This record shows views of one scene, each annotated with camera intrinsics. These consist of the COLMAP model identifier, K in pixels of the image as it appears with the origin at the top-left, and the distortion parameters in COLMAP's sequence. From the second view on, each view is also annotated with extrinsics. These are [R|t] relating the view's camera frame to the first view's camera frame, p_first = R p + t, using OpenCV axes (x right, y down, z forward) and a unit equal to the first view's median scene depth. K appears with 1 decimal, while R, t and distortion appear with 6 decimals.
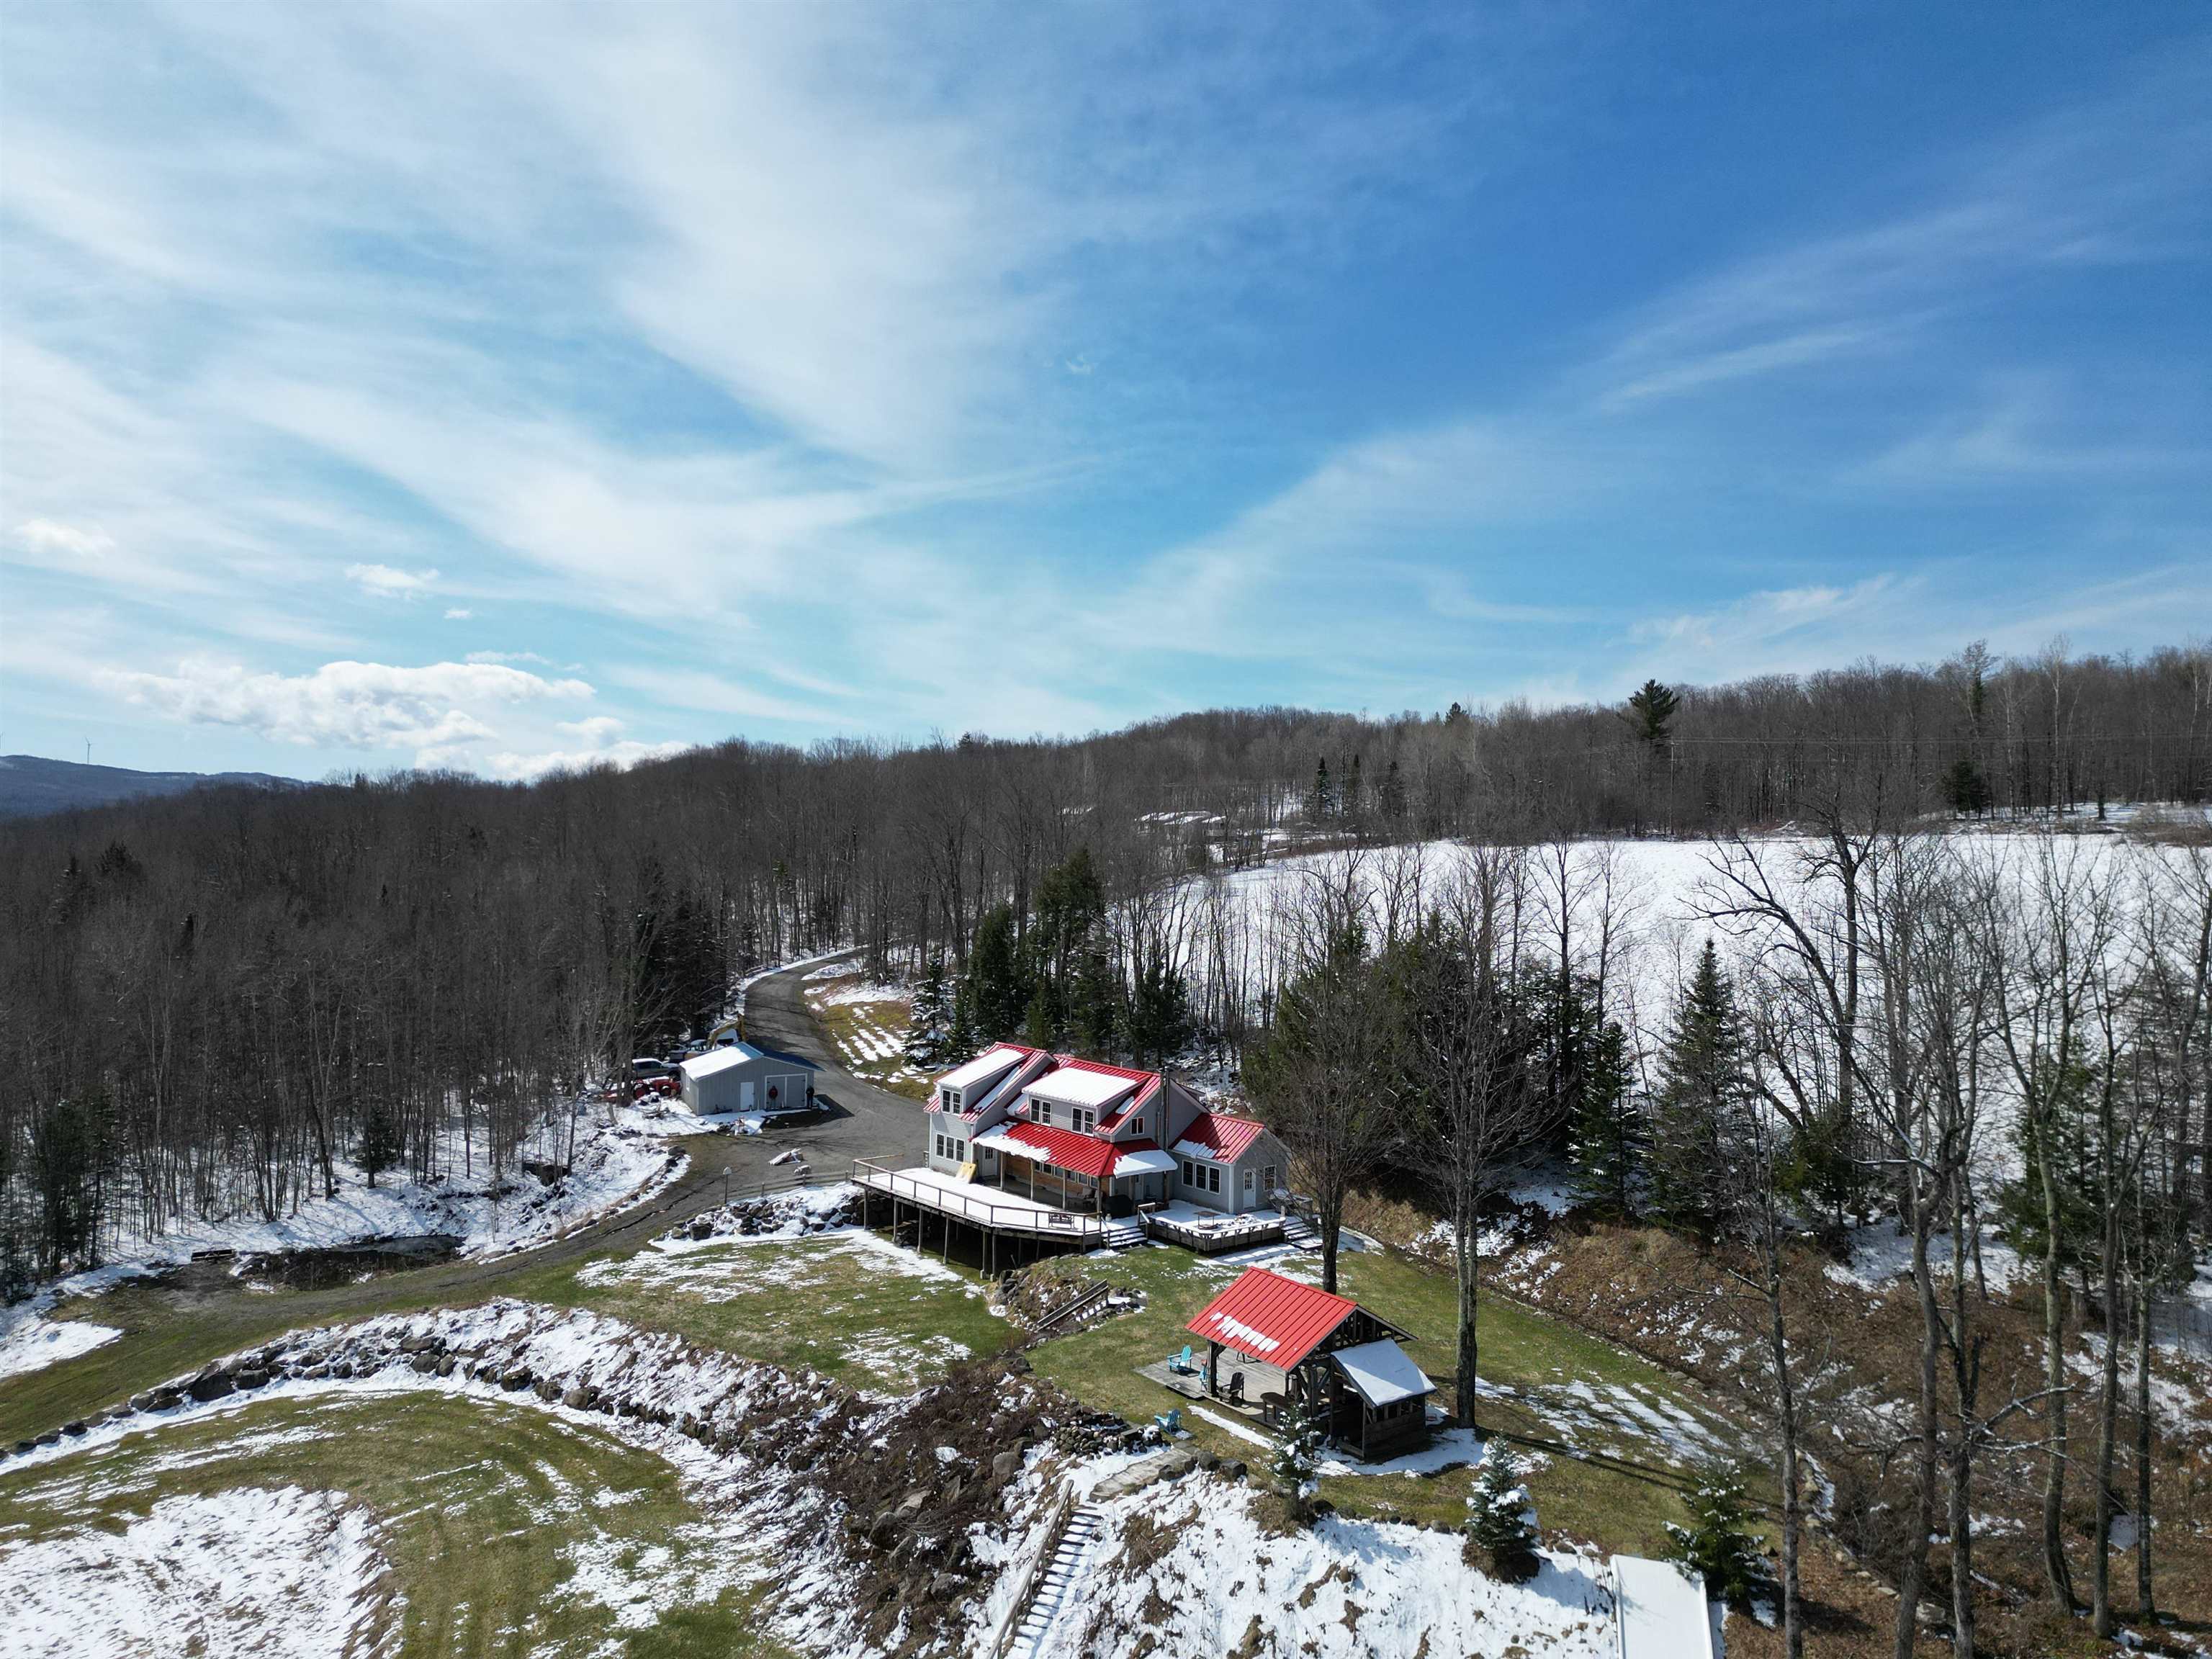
lens RADIAL K [[1634.4, 0, 1106.0], [0, 1634.4, 829.5], [0, 0, 1]] dist [0.105908, -0.104913]
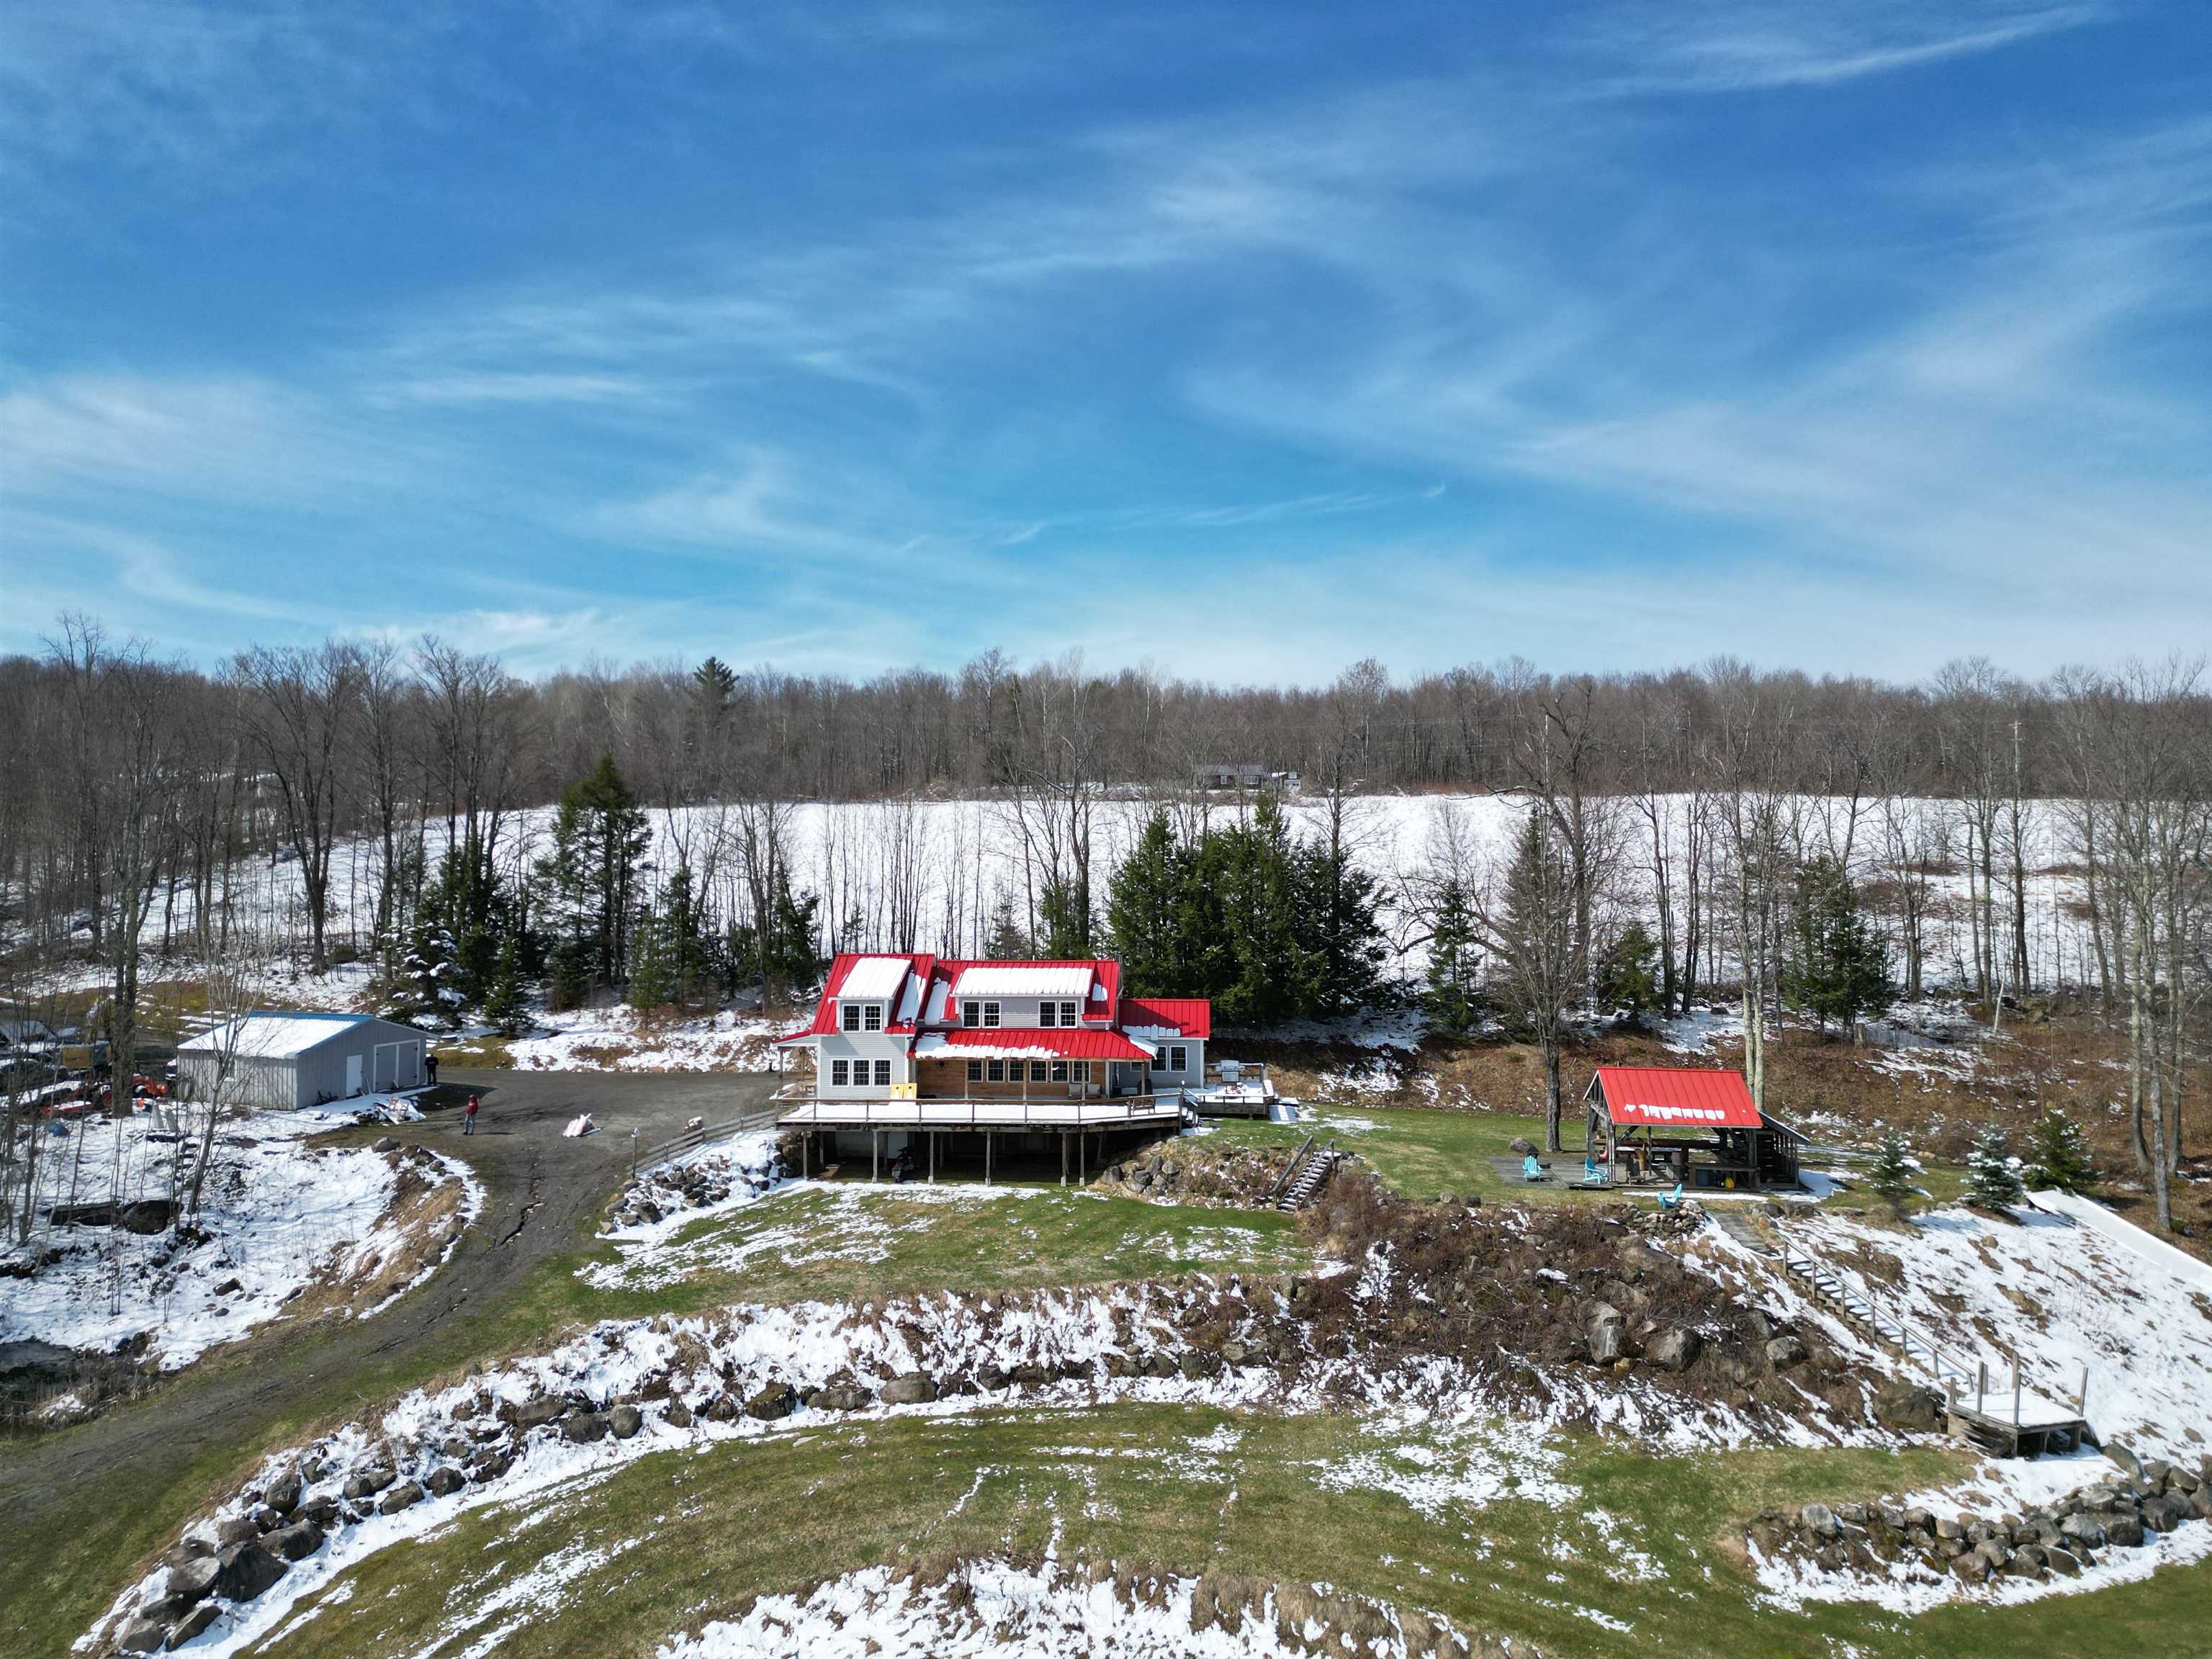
lens RADIAL K [[1587.8, 0, 1106.0], [0, 1587.8, 829.5], [0, 0, 1]] dist [0.088553, -0.074089]
pose [[0.655706, 0.015404, 0.754860, -0.638204], [0.003485, 0.999719, -0.023429, 0.091252], [-0.755009, 0.017993, 0.655468, 0.378030]]
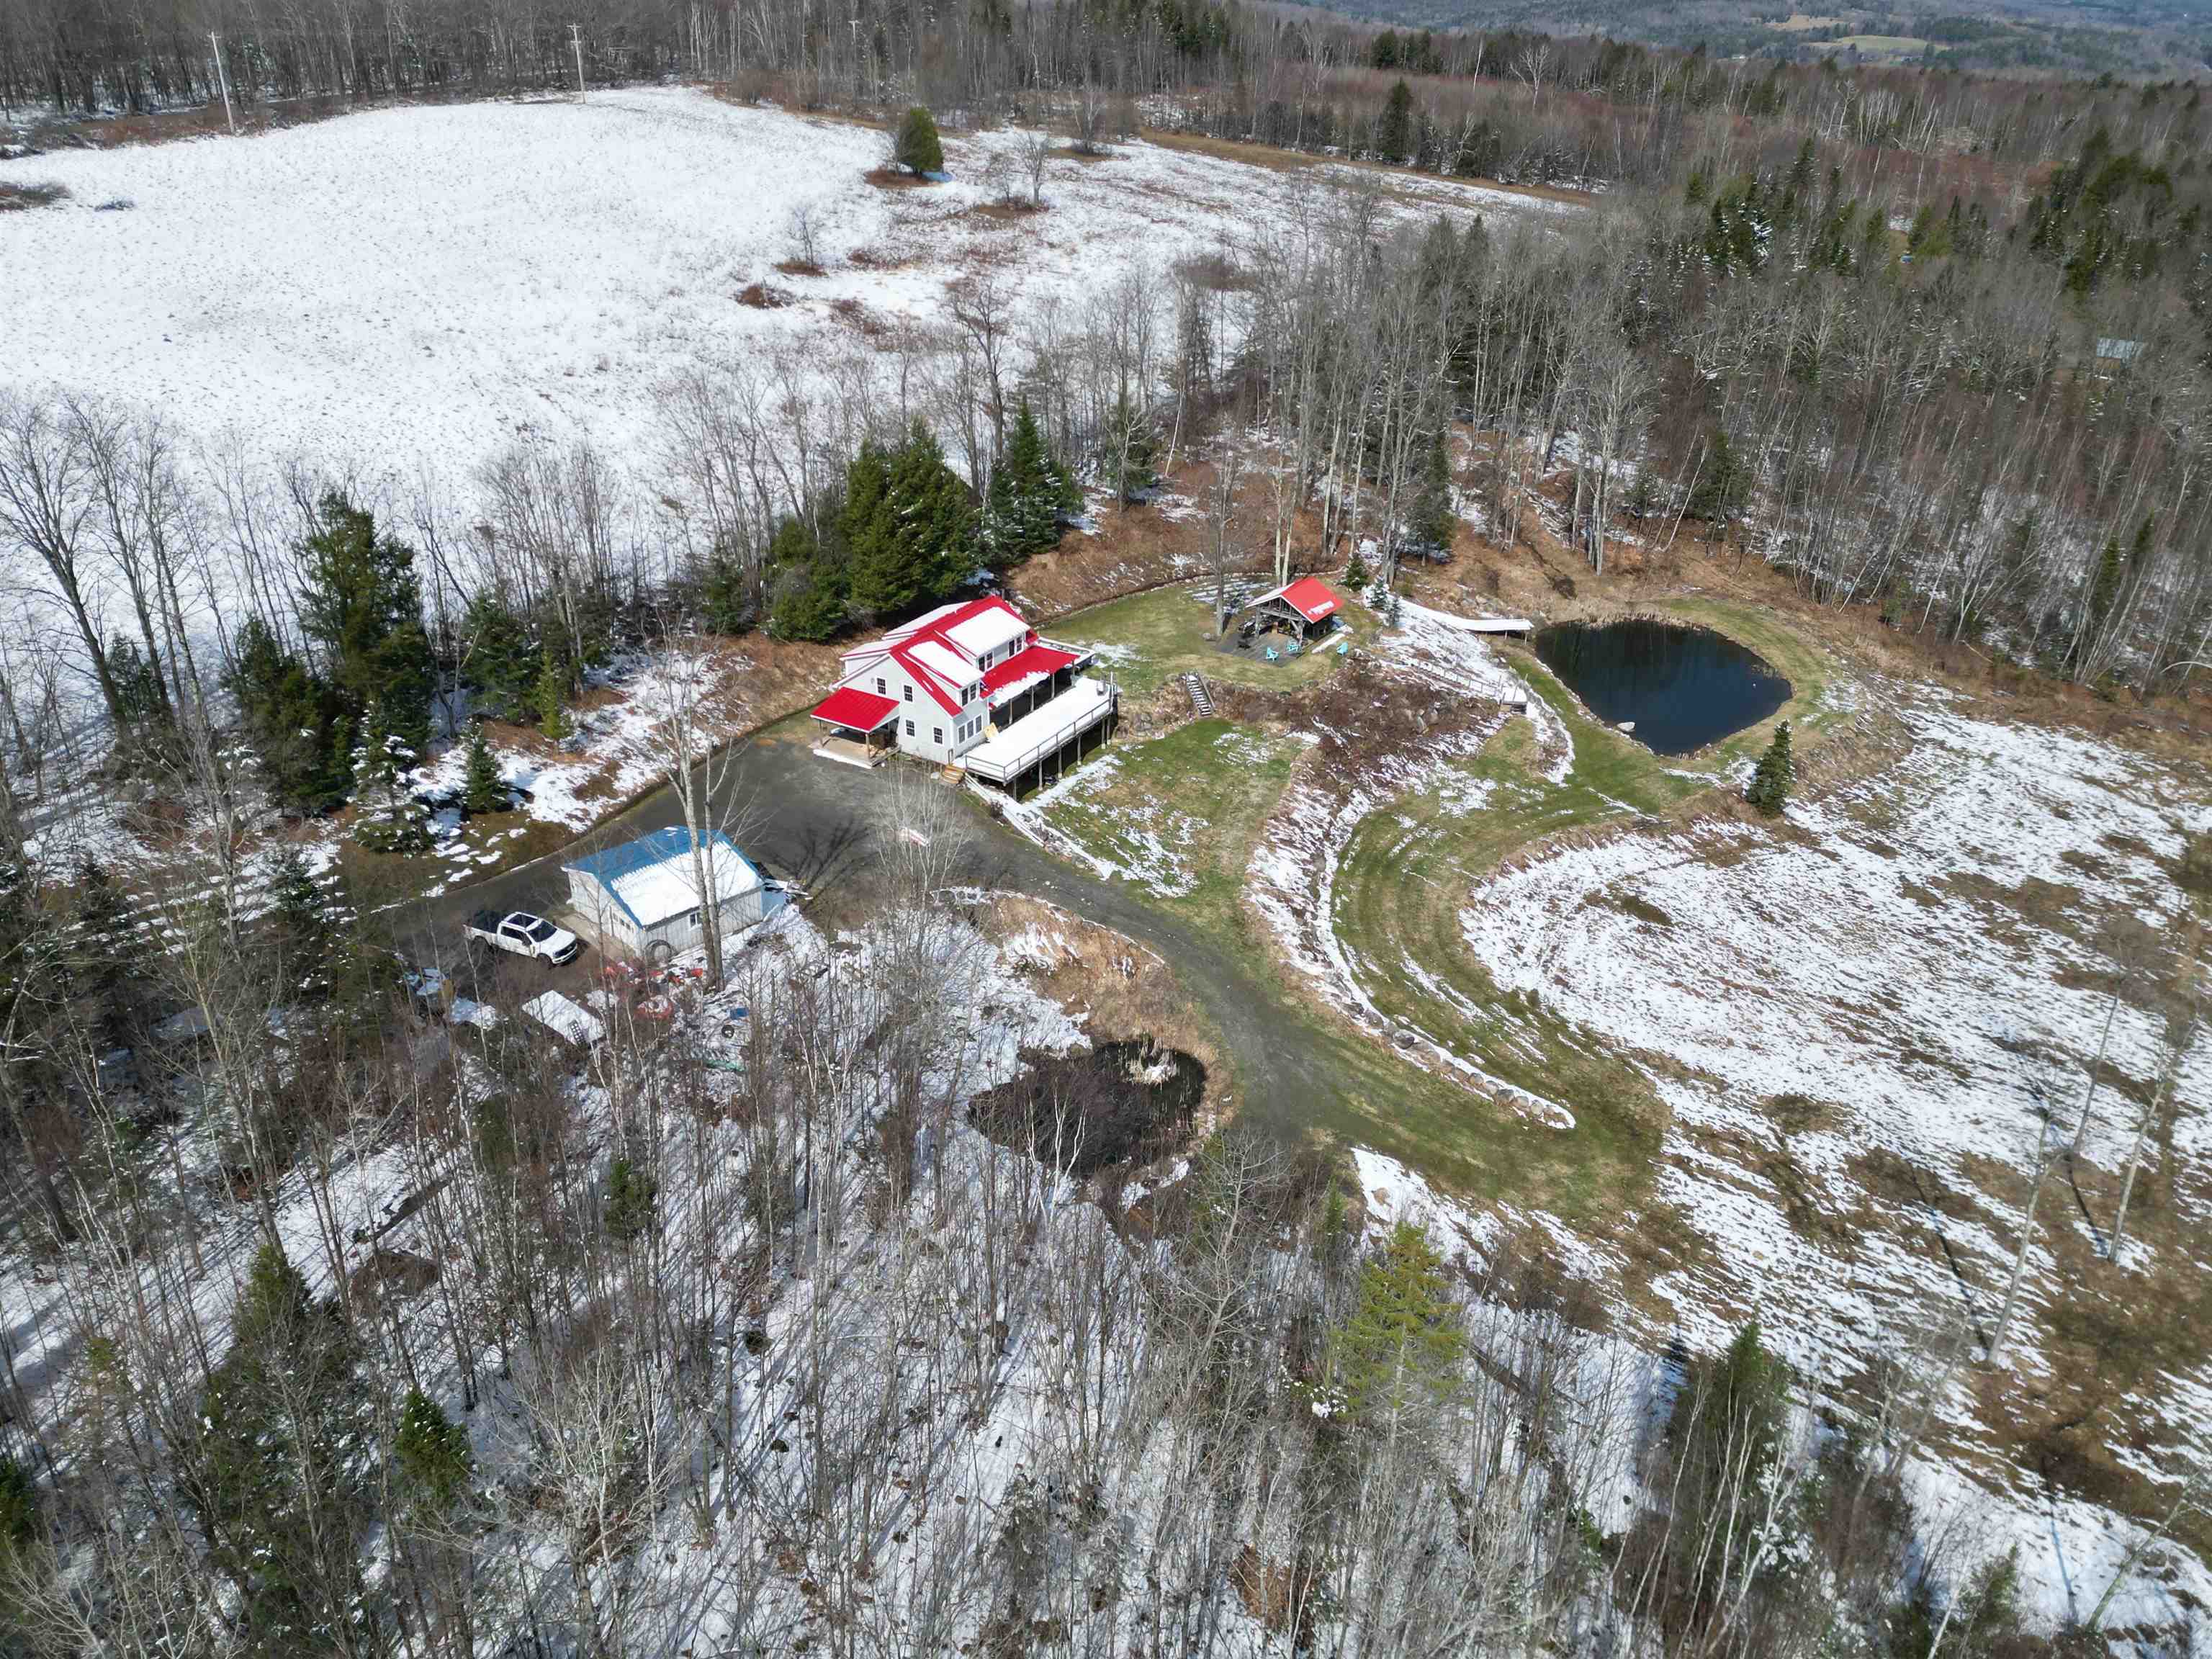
lens RADIAL K [[1634.4, 0, 1106.0], [0, 1634.4, 829.5], [0, 0, 1]] dist [0.105908, -0.104913]
pose [[-0.360800, -0.449086, 0.817402, -1.240153], [-0.028381, 0.881316, 0.471674, -0.342251], [-0.932211, 0.146981, -0.330724, 1.404283]]
